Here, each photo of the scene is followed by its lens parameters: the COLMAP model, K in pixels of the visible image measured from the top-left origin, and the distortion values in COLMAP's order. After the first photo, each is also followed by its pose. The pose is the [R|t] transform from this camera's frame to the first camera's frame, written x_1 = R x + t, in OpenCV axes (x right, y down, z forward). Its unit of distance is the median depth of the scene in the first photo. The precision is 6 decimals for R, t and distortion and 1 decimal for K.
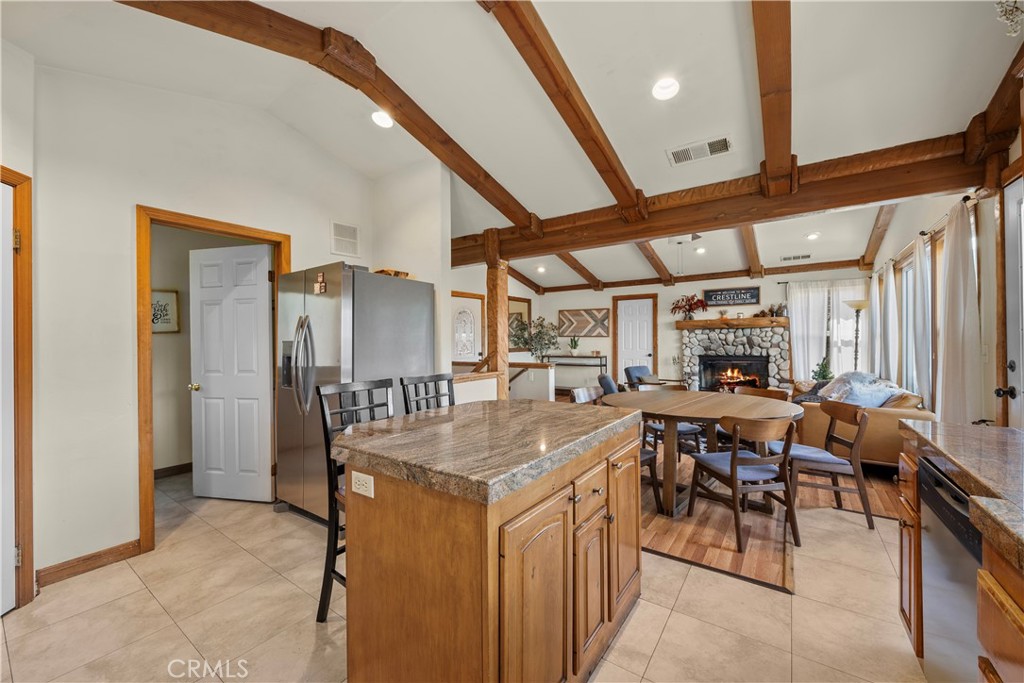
lens RADIAL K [[396.9, 0, 512.0], [0, 396.9, 341.5], [0, 0, 1]] dist [-0.000211, 0.000012]
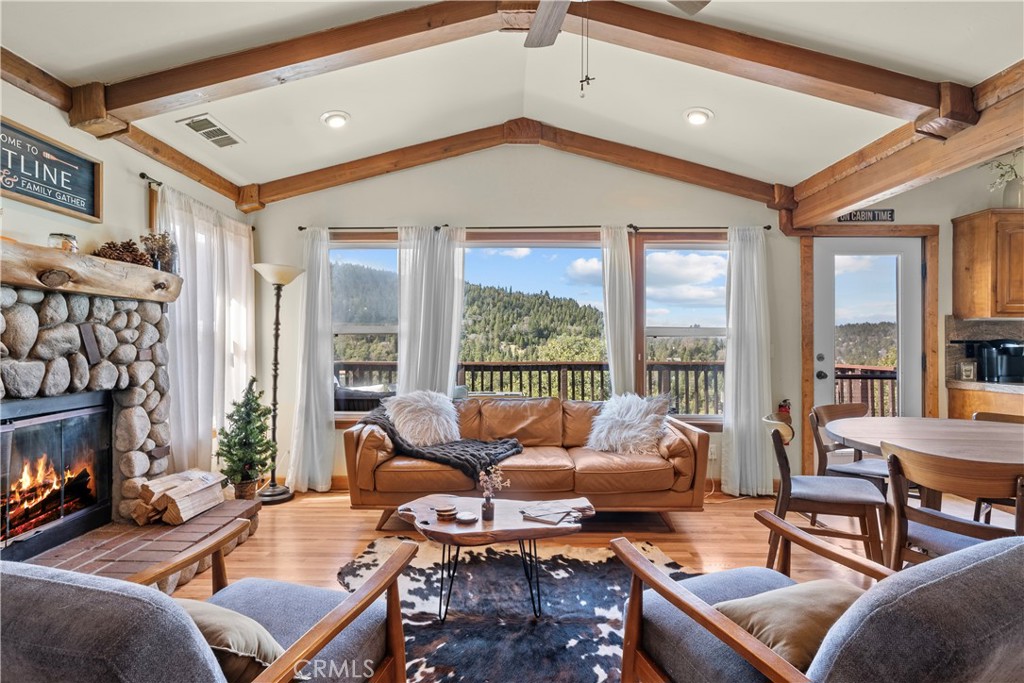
lens RADIAL K [[456.0, 0, 512.0], [0, 456.0, 341.5], [0, 0, 1]] dist [0.000023, 0.000001]
pose [[-0.575142, 0.005792, 0.818033, 0.156155], [0.003510, 0.999983, -0.004613, 0.001567], [-0.818046, 0.000218, -0.575153, 0.939191]]
